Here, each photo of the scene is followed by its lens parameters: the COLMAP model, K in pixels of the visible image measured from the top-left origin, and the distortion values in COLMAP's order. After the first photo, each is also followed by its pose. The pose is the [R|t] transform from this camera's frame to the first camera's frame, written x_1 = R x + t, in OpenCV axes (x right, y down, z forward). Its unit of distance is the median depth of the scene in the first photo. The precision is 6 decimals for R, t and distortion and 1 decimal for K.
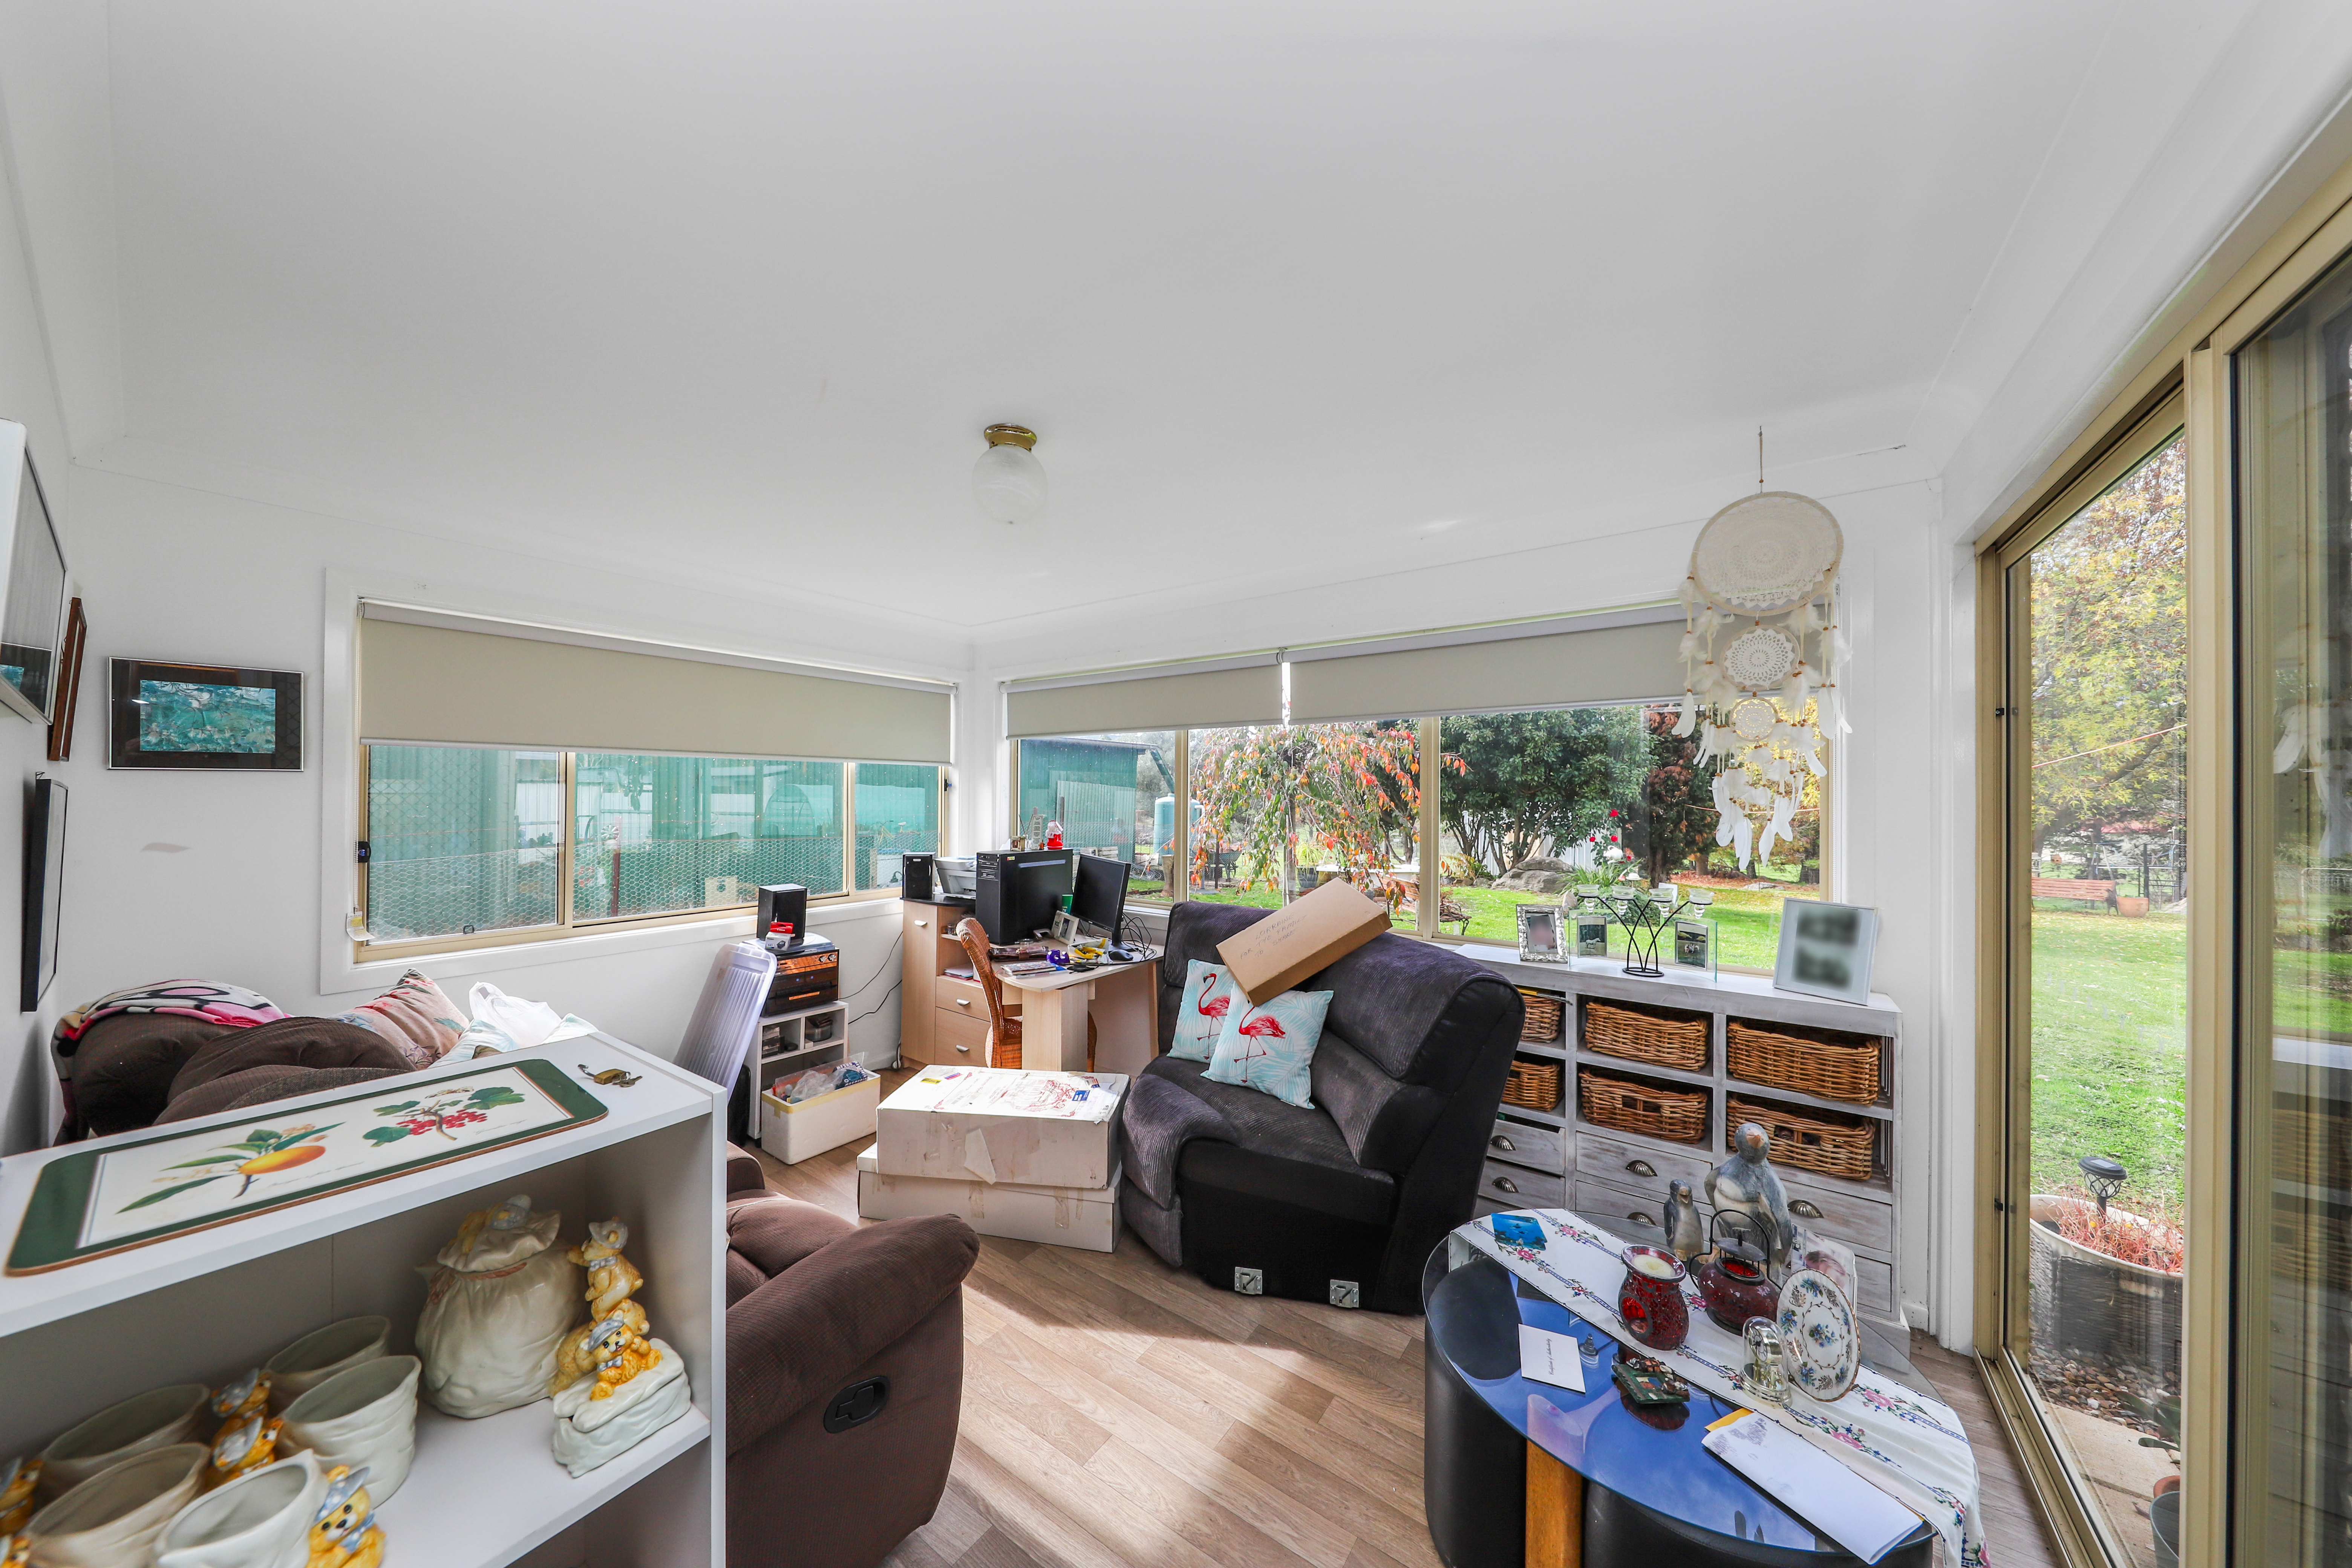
lens RADIAL K [[763.0, 0, 1175.0], [0, 763.0, 787.9], [0, 0, 1]] dist [-0.000432, -0.000015]
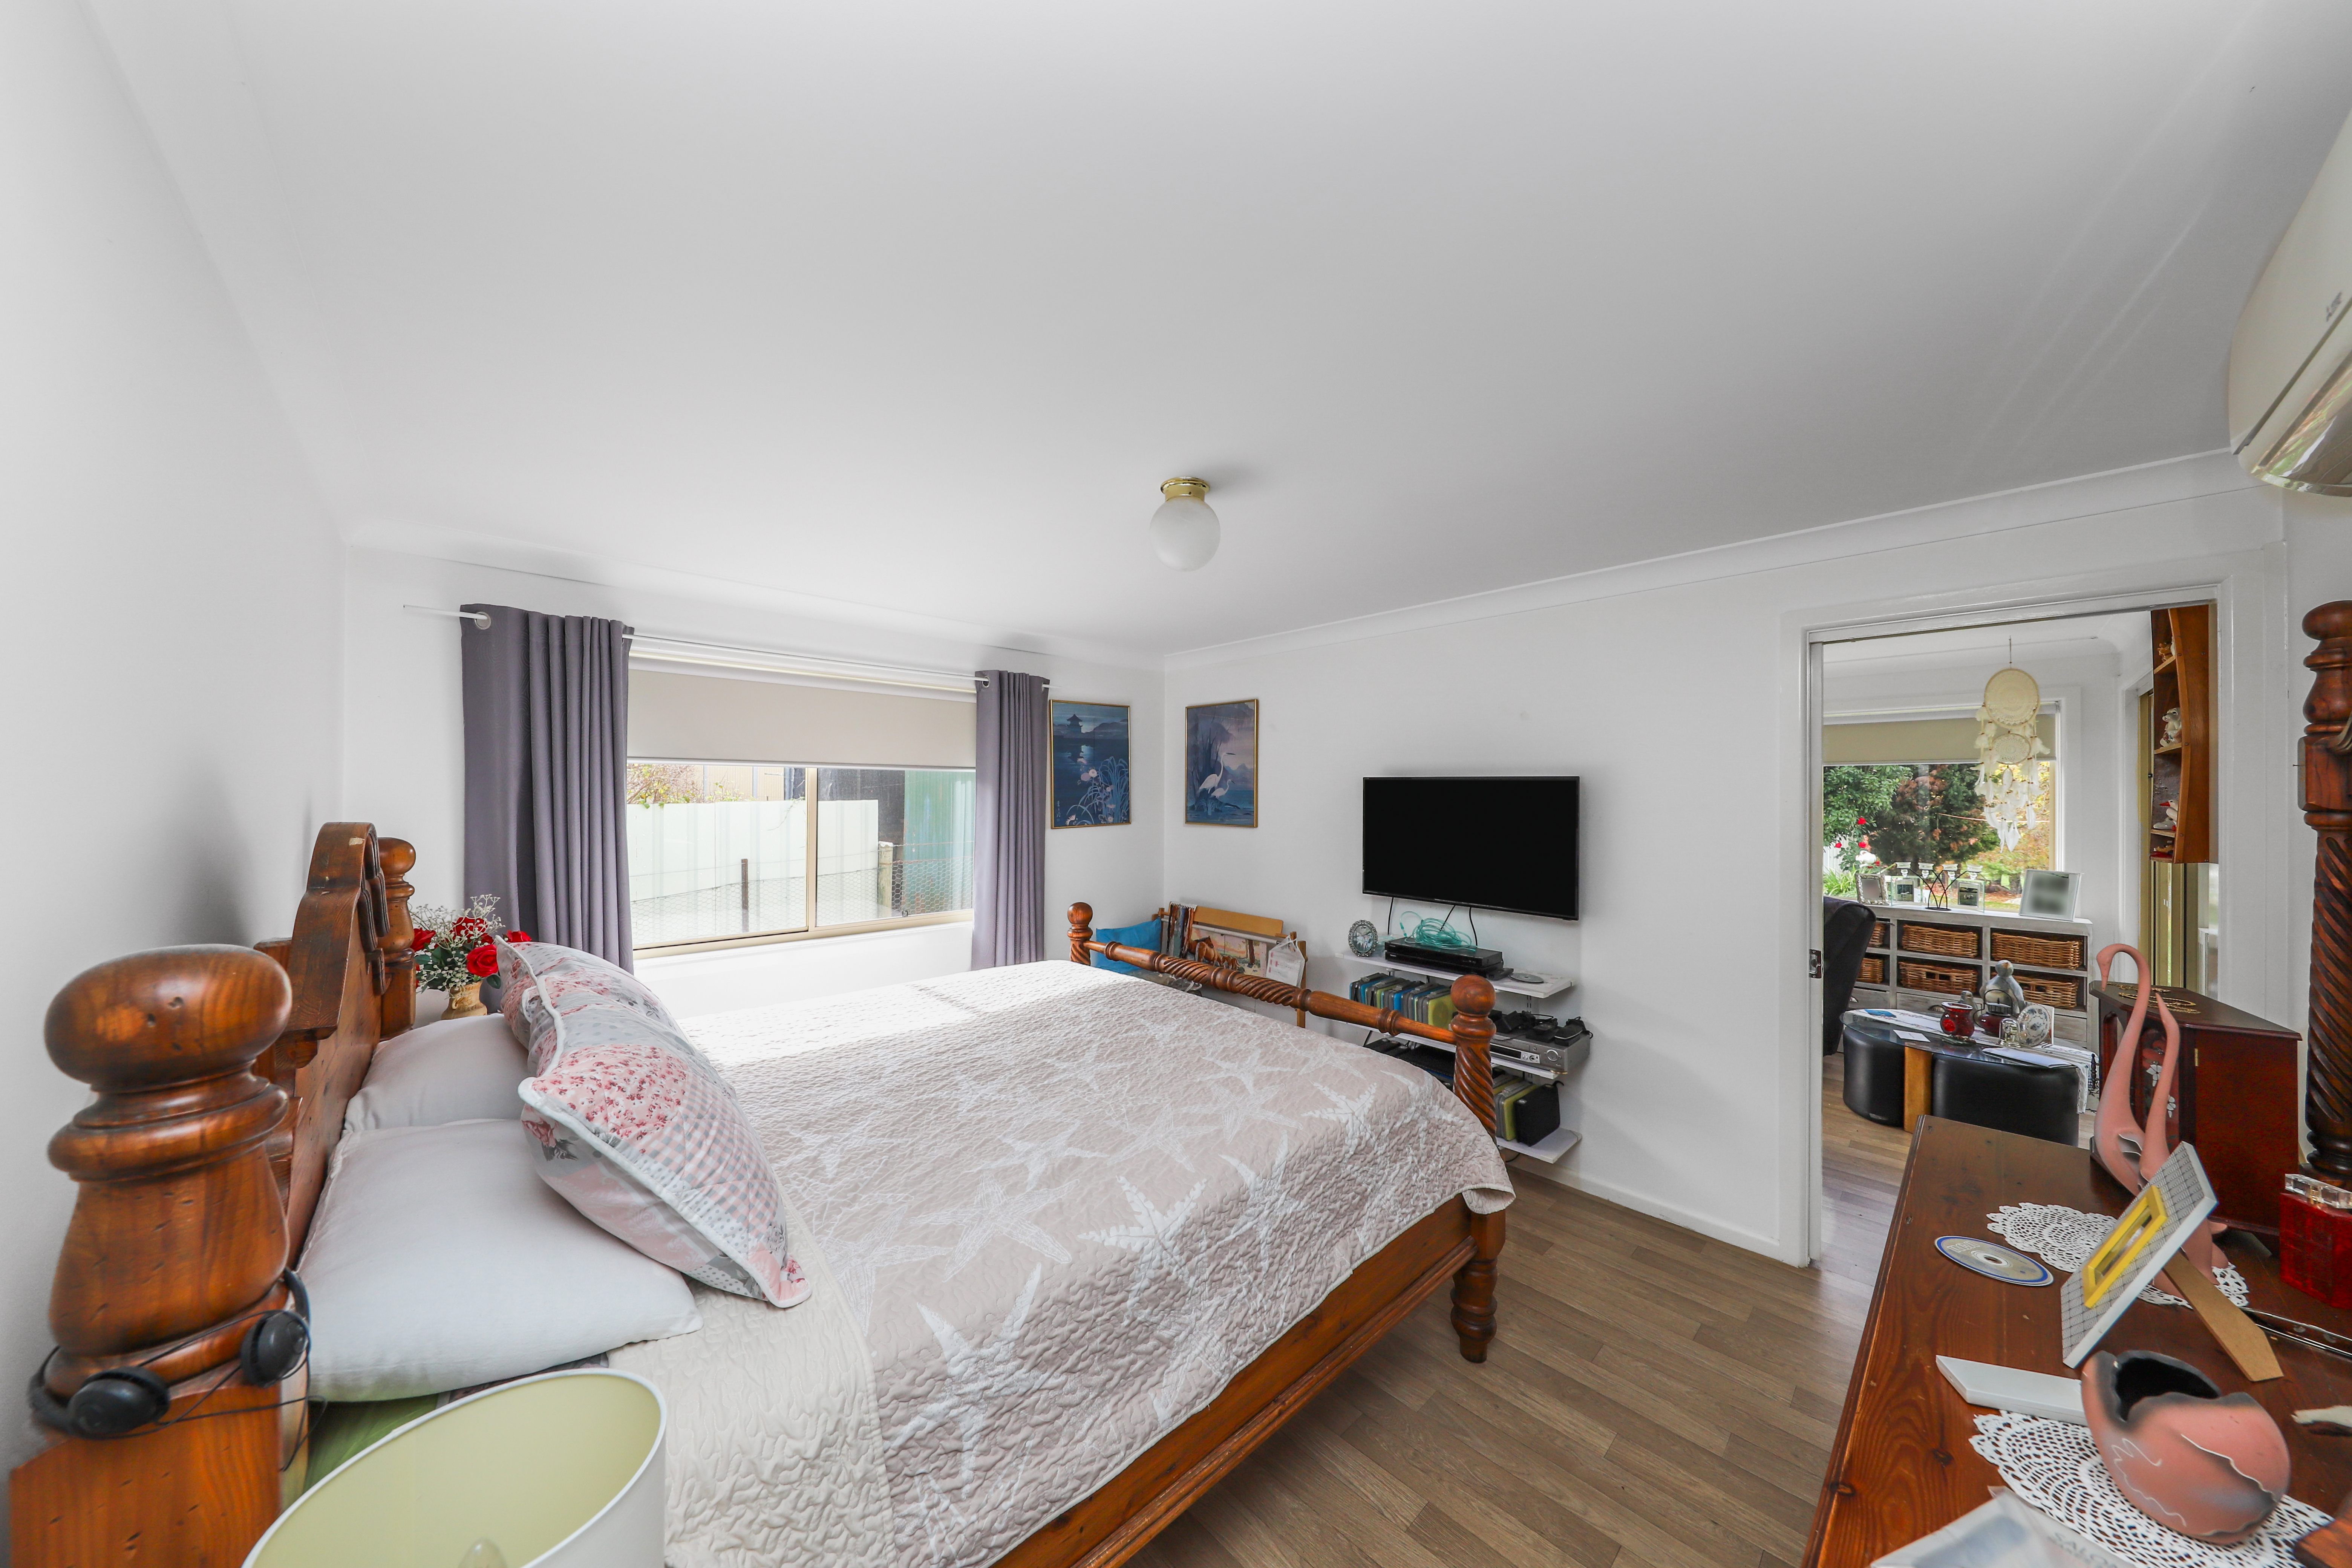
lens RADIAL K [[763.0, 0, 1175.6], [0, 763.0, 796.4], [0, 0, 1]] dist [-0.000432, -0.000015]
pose [[0.982443, -0.003115, -0.186536, -0.900497], [0.004094, 0.999980, 0.004863, -0.055760], [0.186517, -0.005541, 0.982436, -1.222899]]
